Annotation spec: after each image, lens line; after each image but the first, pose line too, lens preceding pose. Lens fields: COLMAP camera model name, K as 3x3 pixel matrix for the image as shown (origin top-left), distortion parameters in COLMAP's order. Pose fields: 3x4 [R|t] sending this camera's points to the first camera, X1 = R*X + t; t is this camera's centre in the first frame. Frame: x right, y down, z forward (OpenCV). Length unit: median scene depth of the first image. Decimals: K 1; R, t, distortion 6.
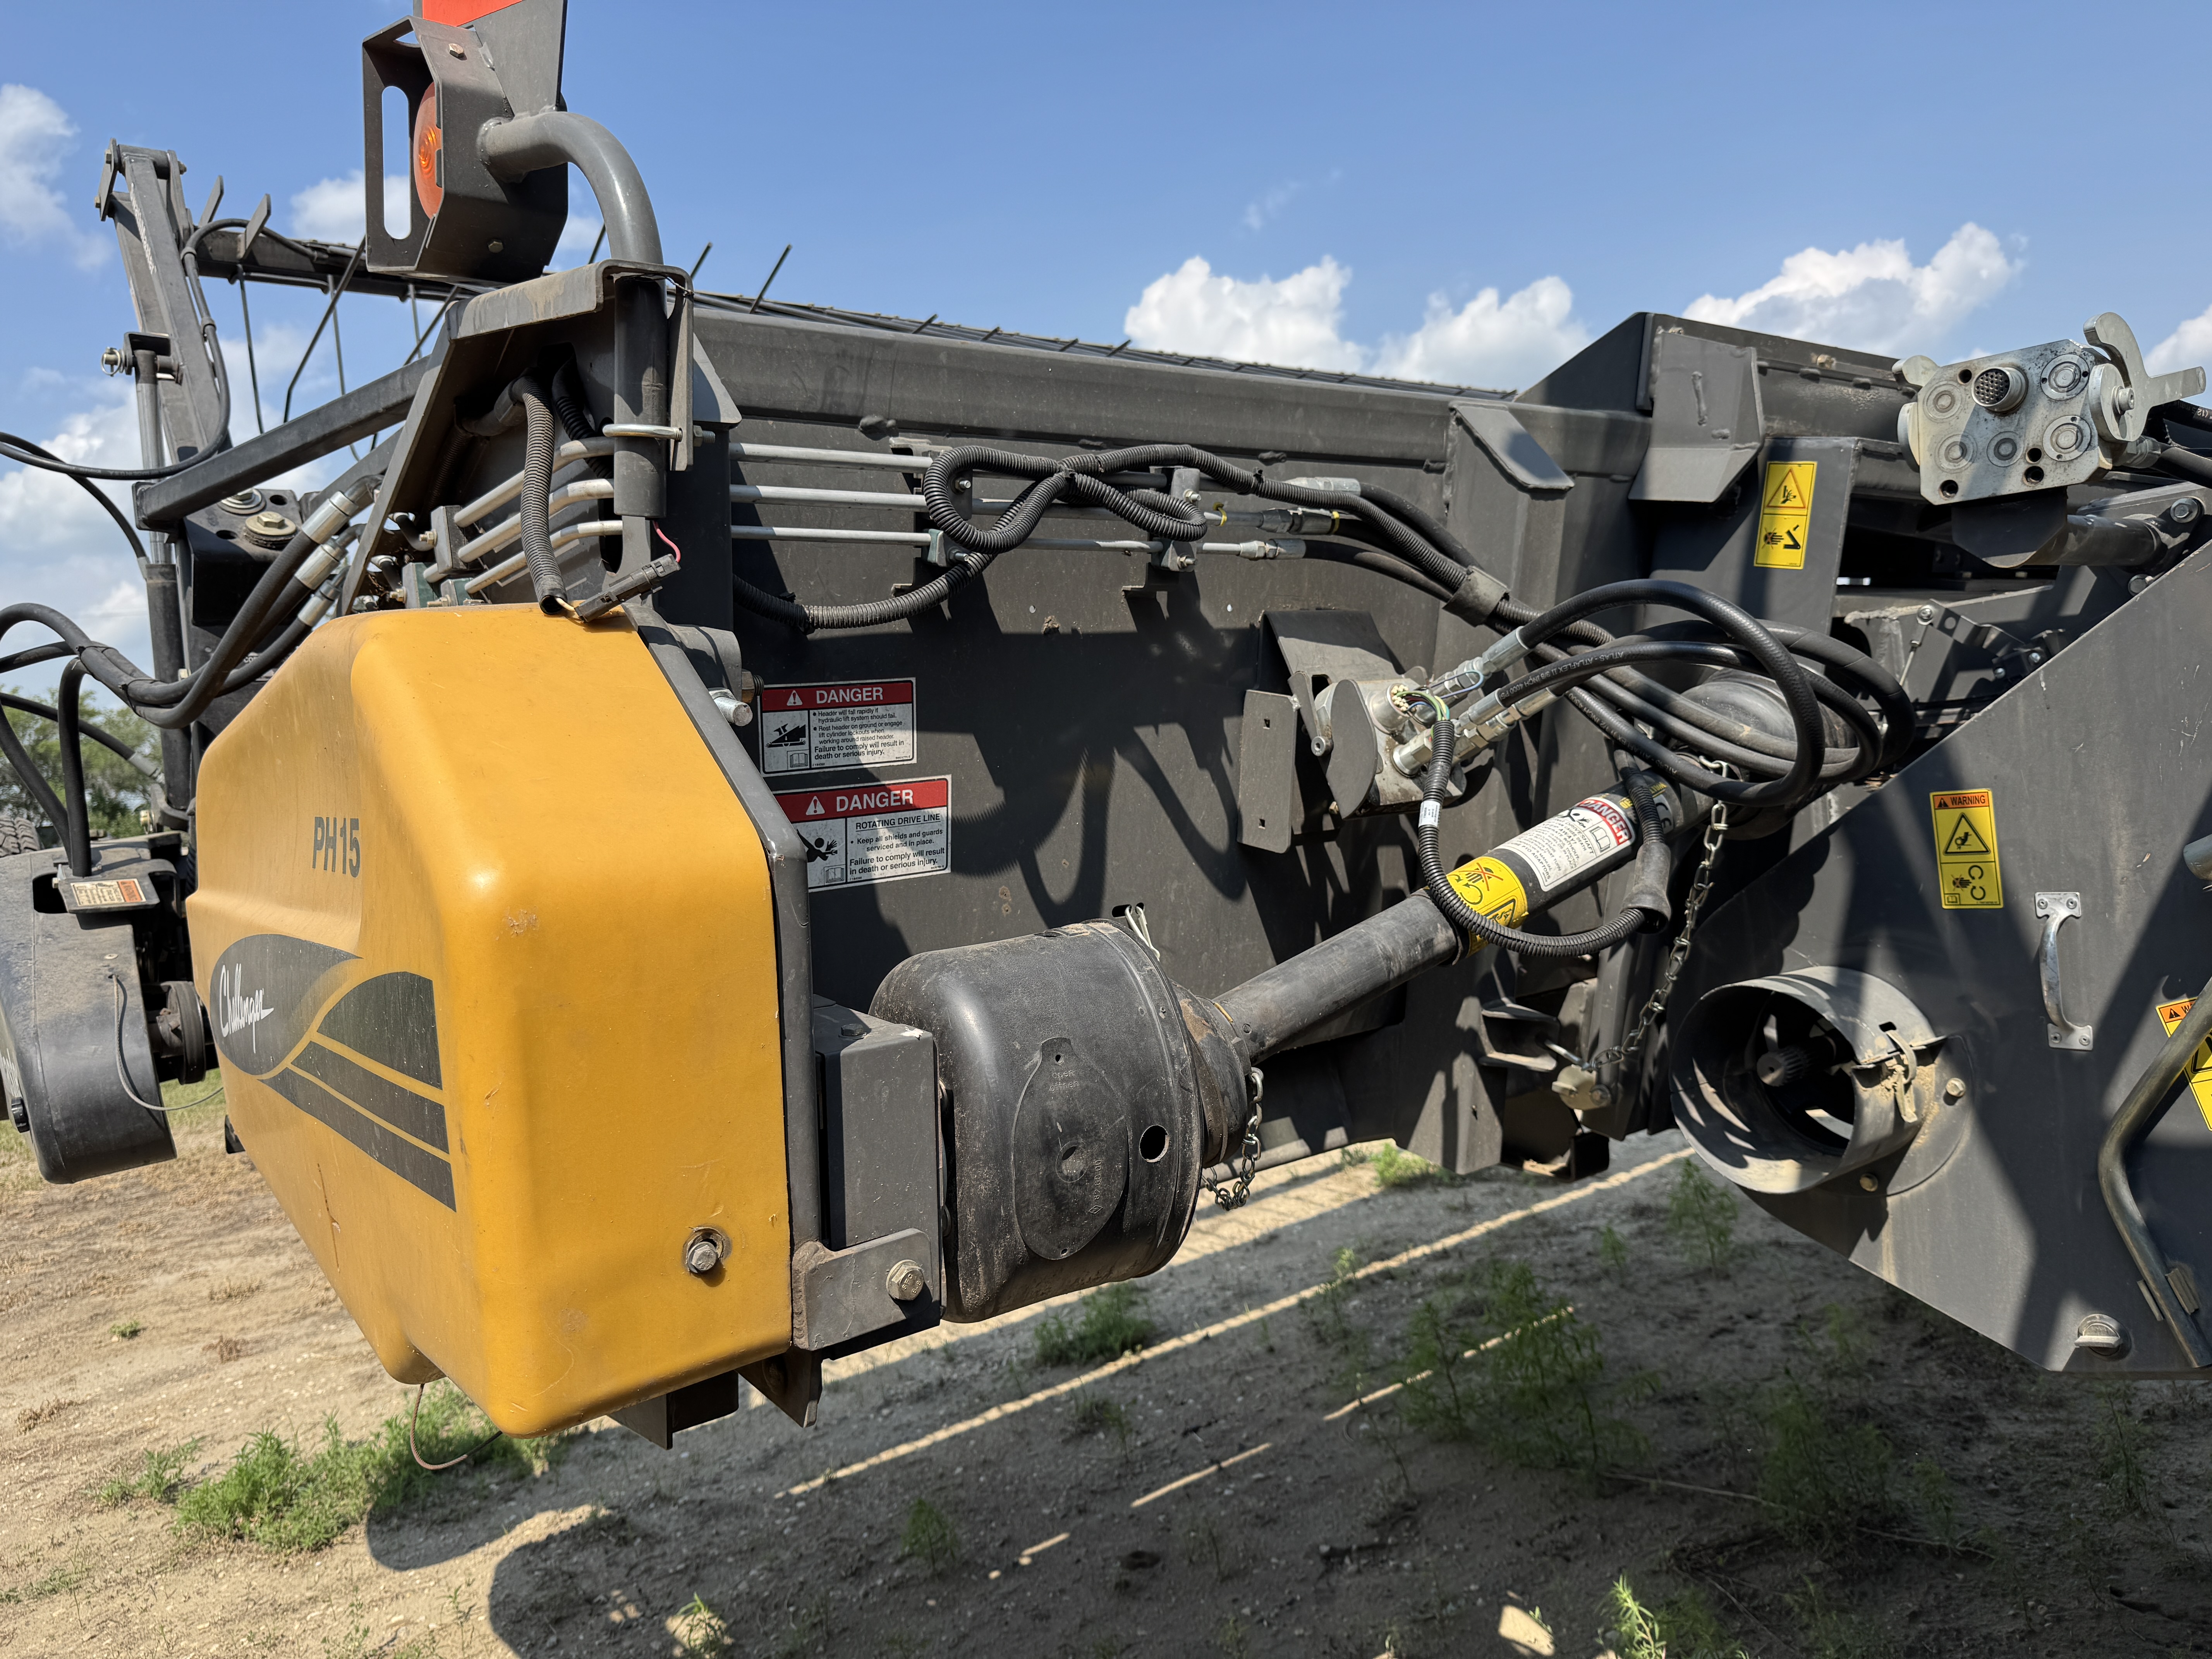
lens RADIAL K [[1553.6, 0, 1125.5], [0, 1553.6, 832.7], [0, 0, 1]] dist [0.027594, -0.038431]
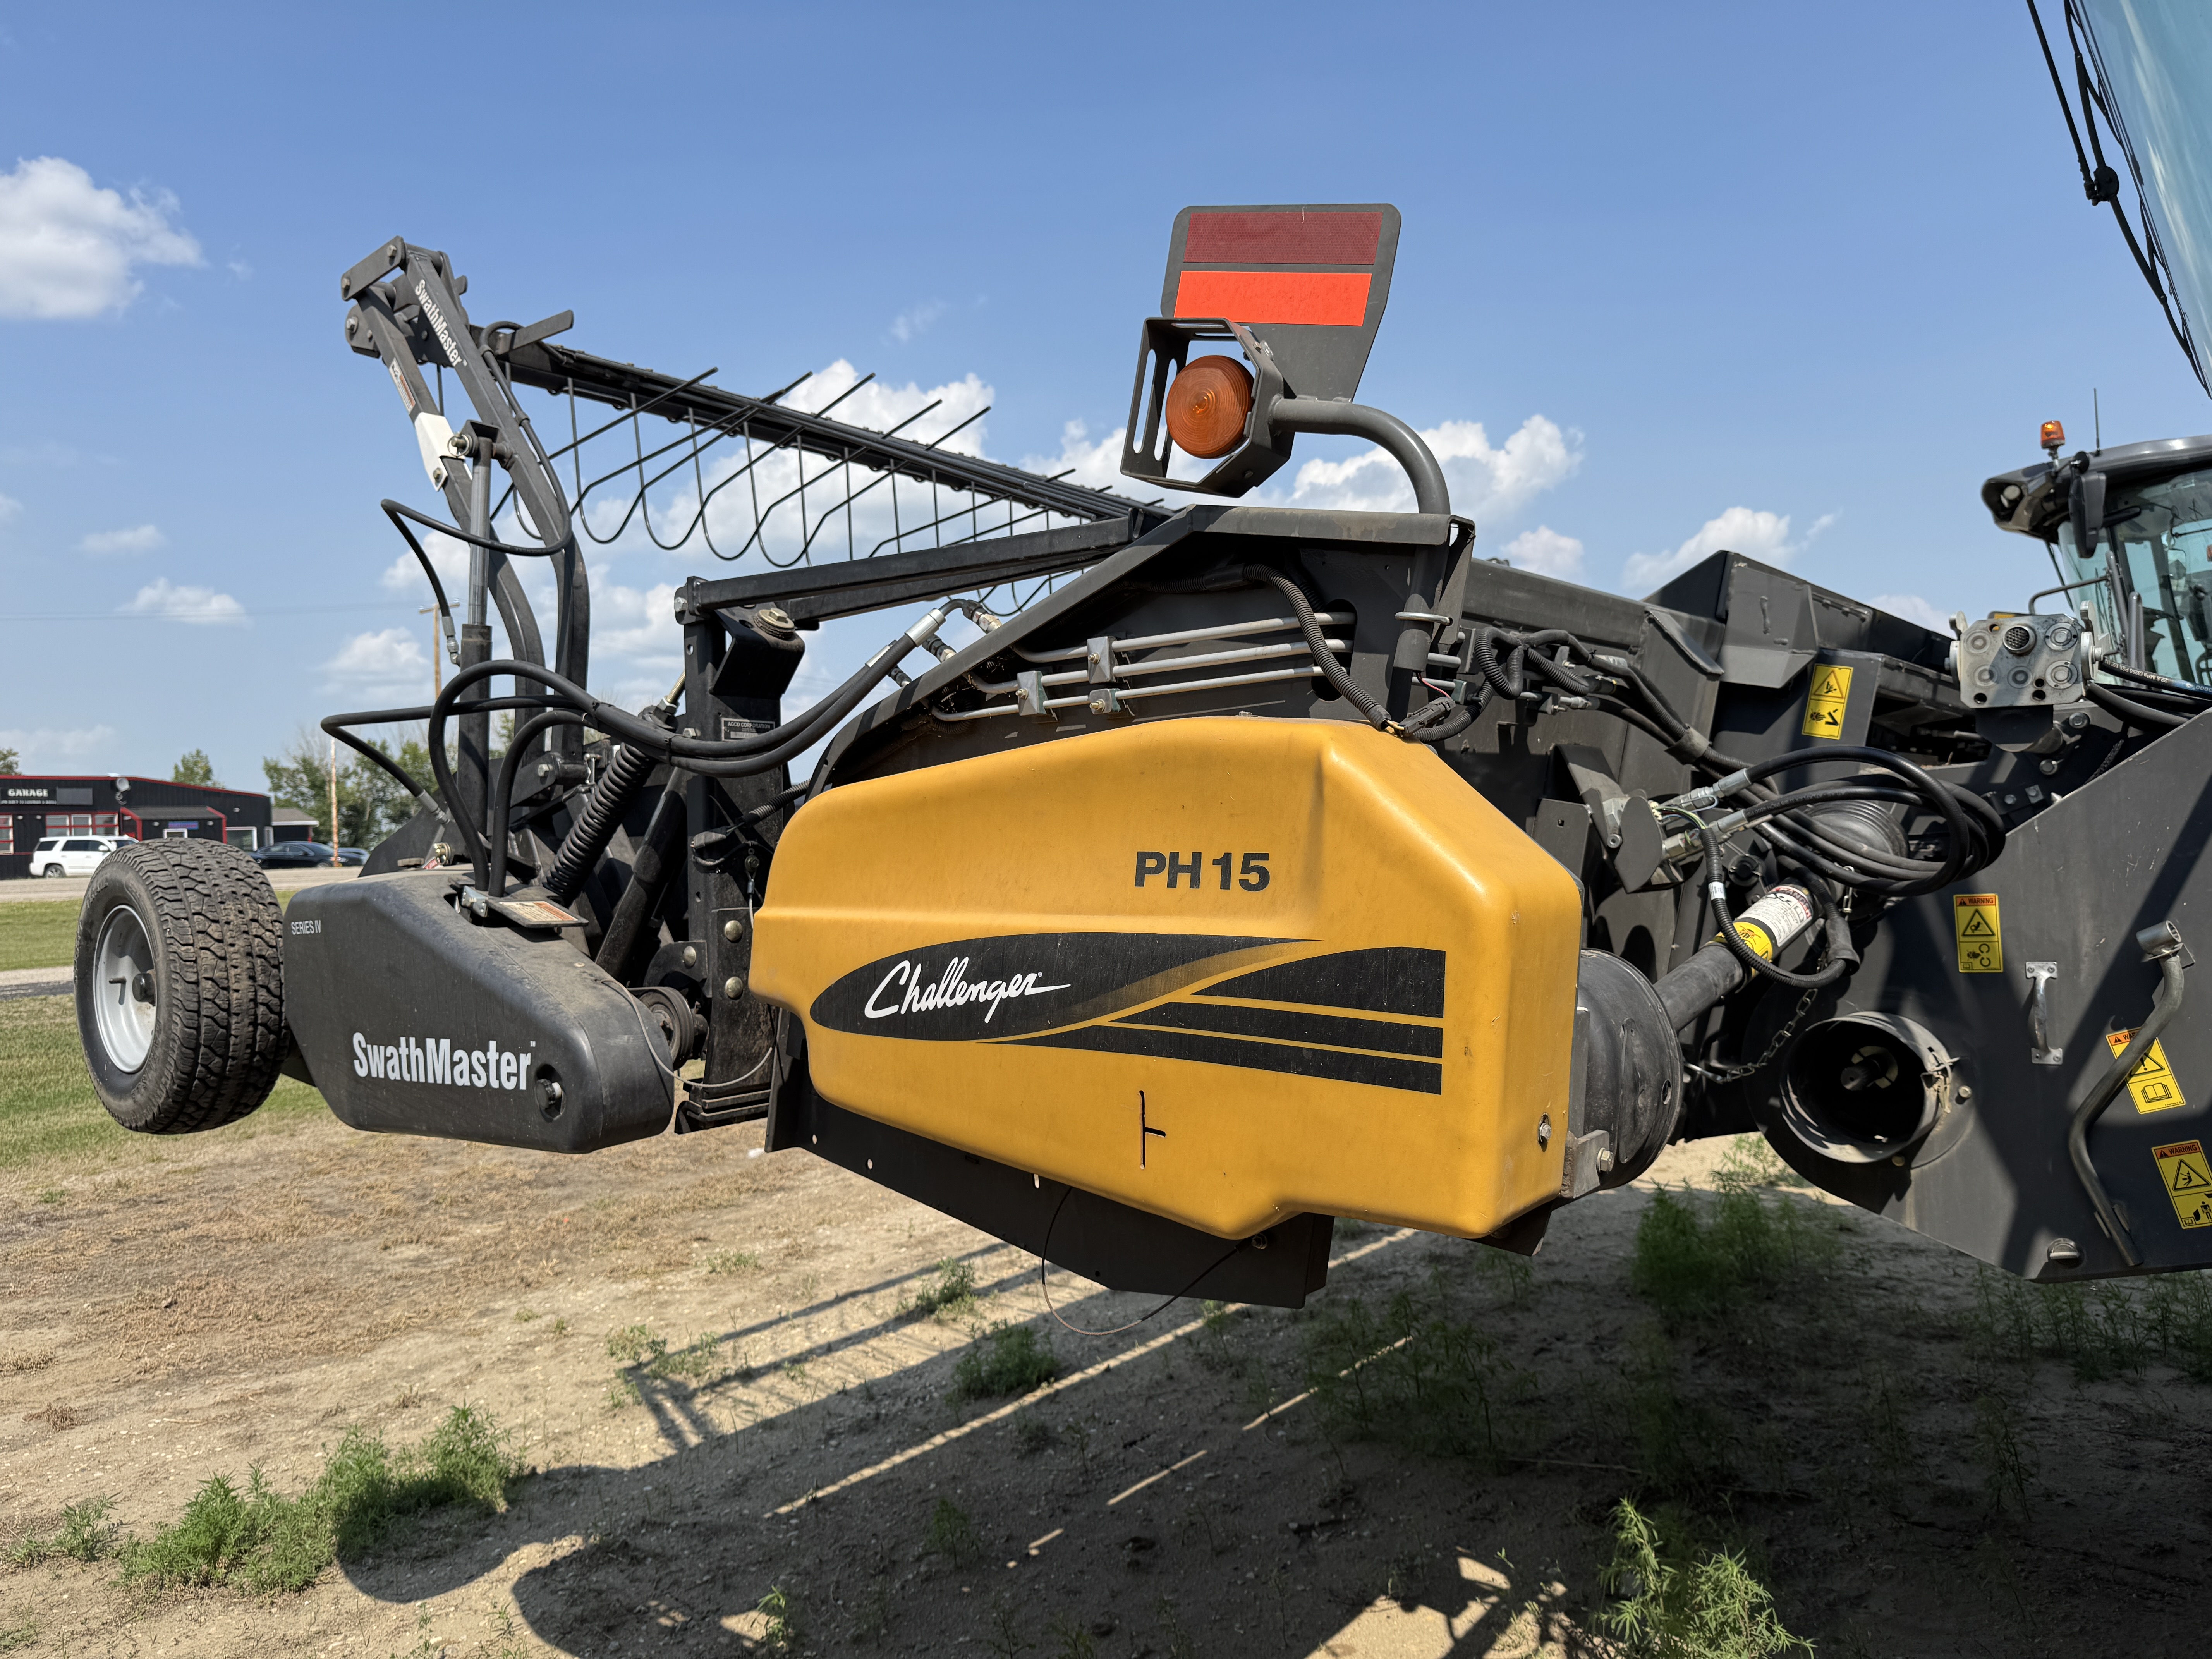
lens RADIAL K [[1553.6, 0, 1106.1], [0, 1553.6, 834.6], [0, 0, 1]] dist [0.027594, -0.038431]
pose [[0.970995, 0.056283, 0.232382, -0.311401], [-0.041527, 0.996827, -0.067915, 0.025837], [-0.235467, 0.056295, 0.970251, -0.135616]]
